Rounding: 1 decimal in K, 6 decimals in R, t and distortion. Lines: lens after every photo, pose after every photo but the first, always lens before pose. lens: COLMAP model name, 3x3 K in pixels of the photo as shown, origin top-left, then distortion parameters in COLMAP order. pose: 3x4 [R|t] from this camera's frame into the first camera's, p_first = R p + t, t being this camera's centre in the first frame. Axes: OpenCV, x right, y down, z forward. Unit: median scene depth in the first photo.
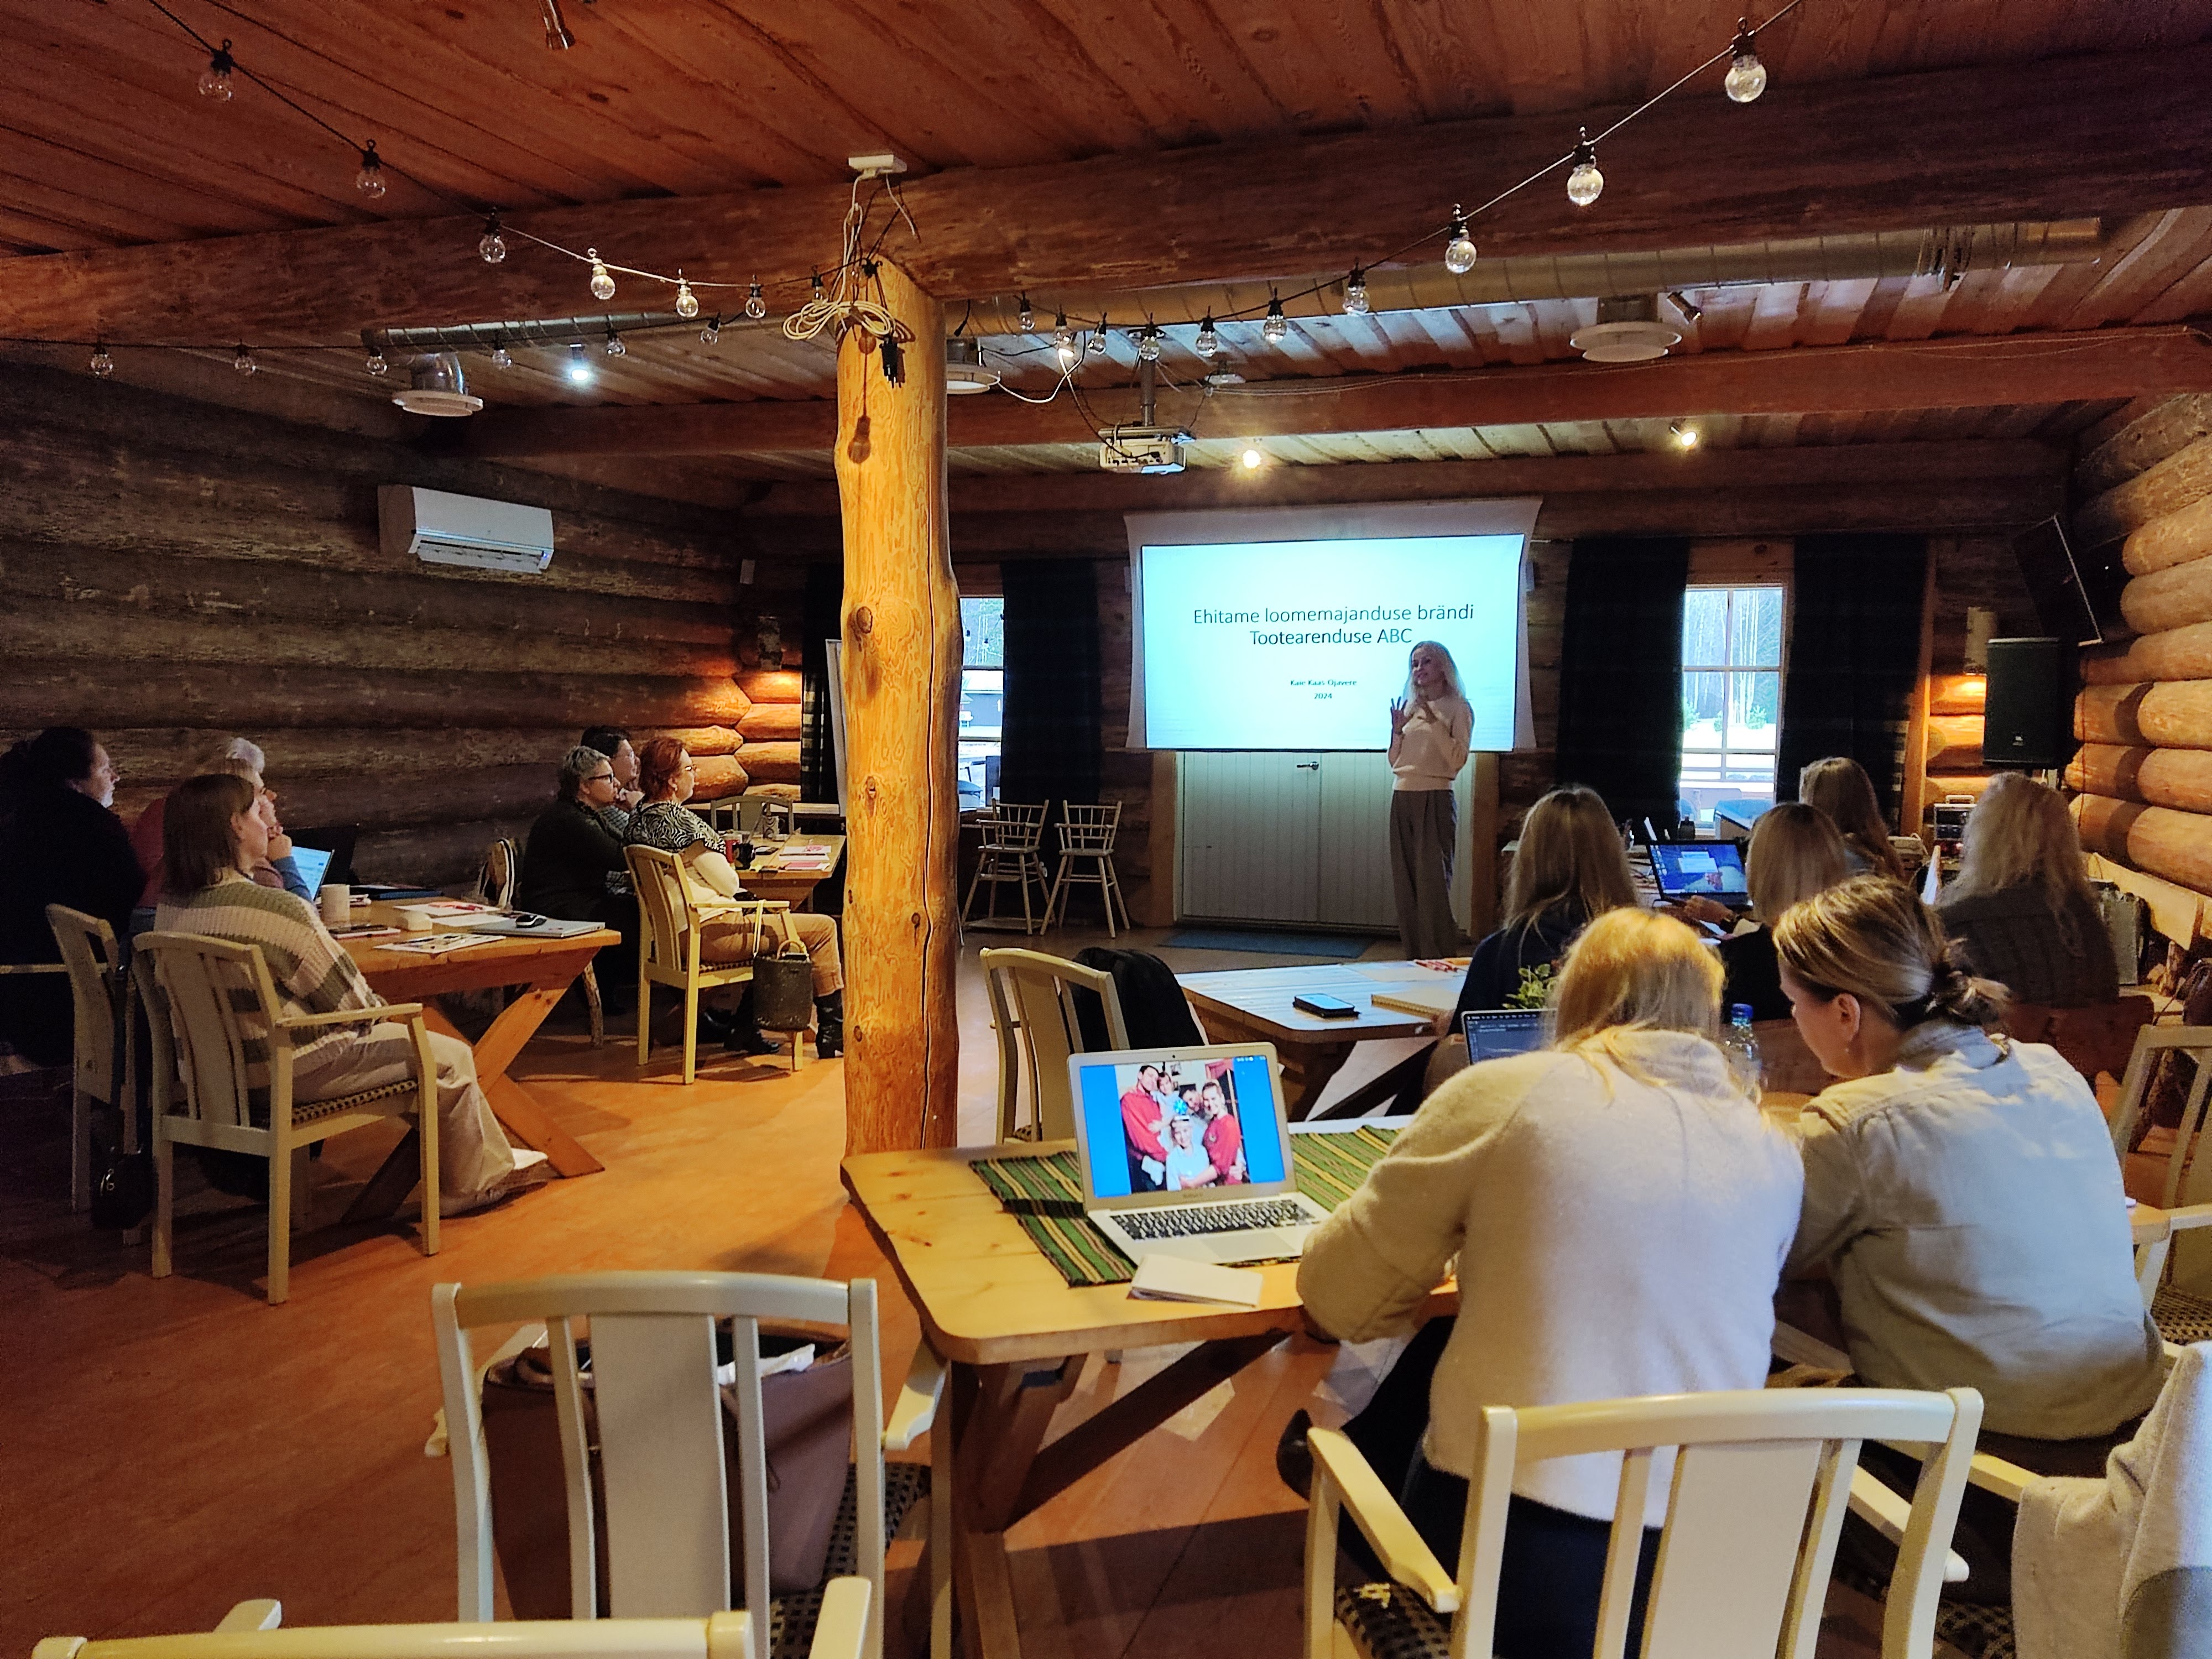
lens RADIAL K [[1742.4, 0, 1109.2], [0, 1742.4, 844.6], [0, 0, 1]] dist [0.102774, -0.002169]
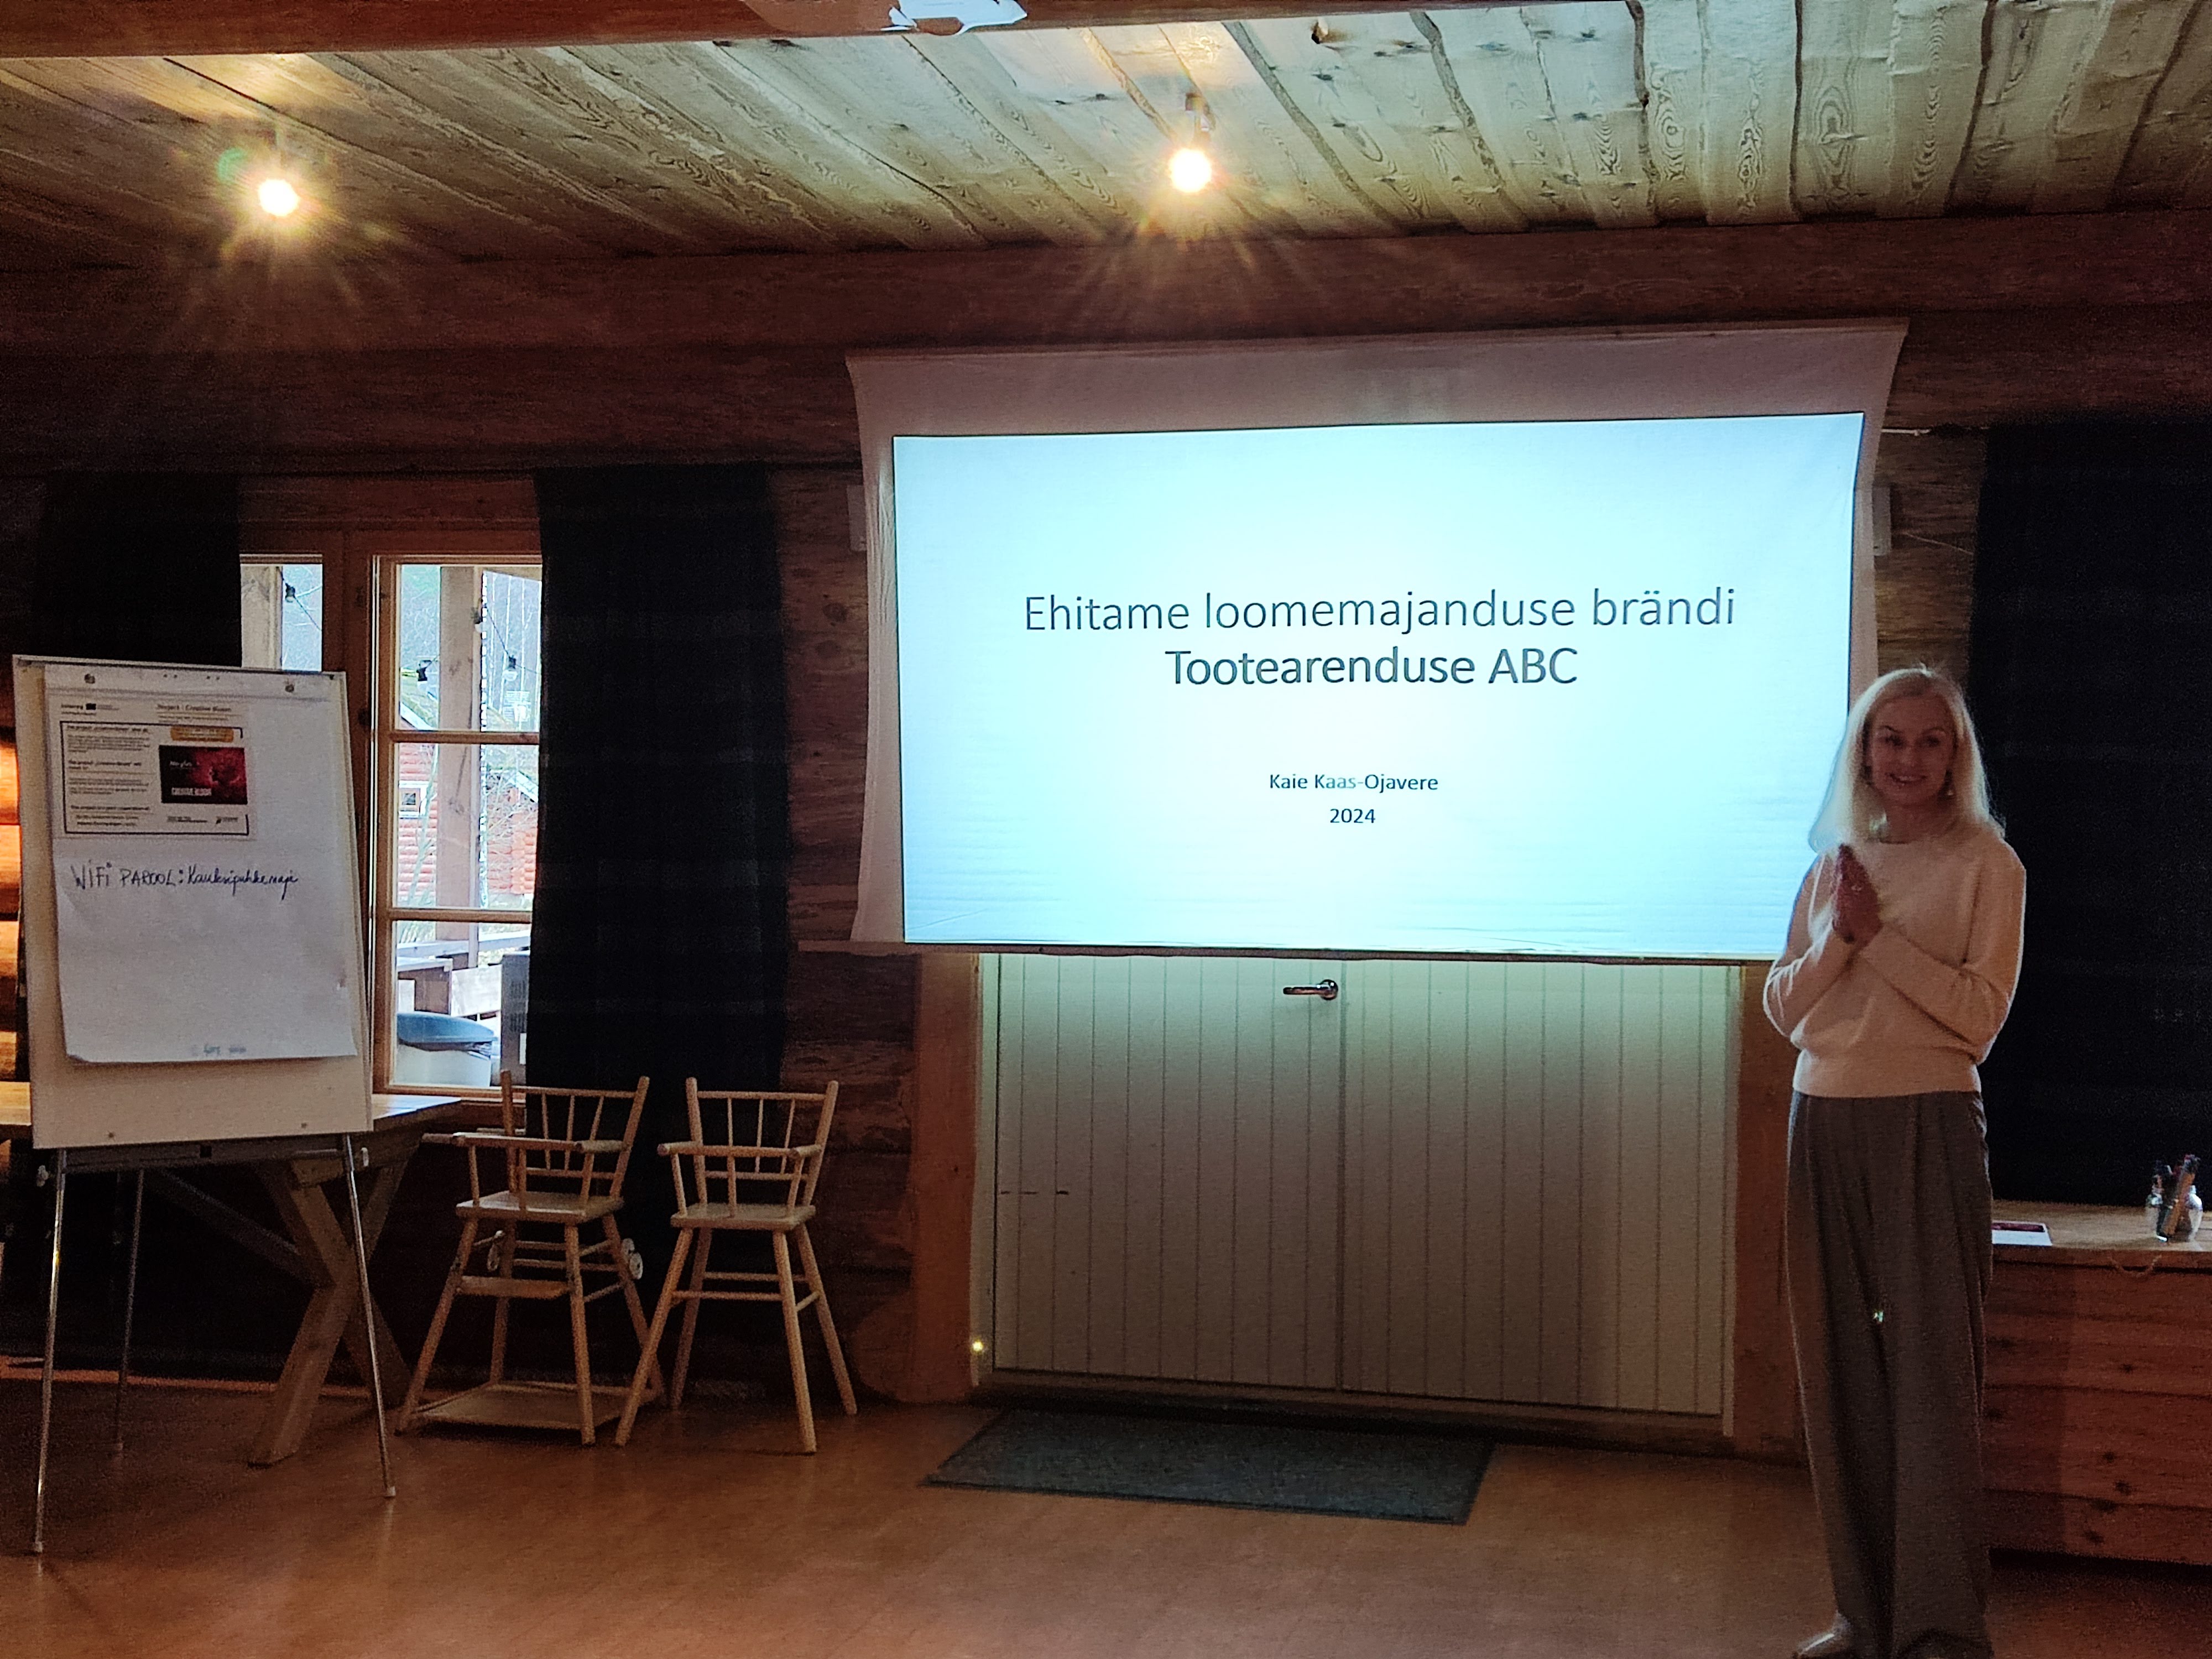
lens RADIAL K [[2922.3, 0, 1112.3], [0, 2922.3, 819.6], [0, 0, 1]] dist [0.121397, 0.000000]
pose [[0.996377, 0.004827, 0.084912, 0.012318], [0.001170, 0.997516, -0.070436, -0.036994], [-0.085041, 0.070280, 0.993896, 0.341438]]
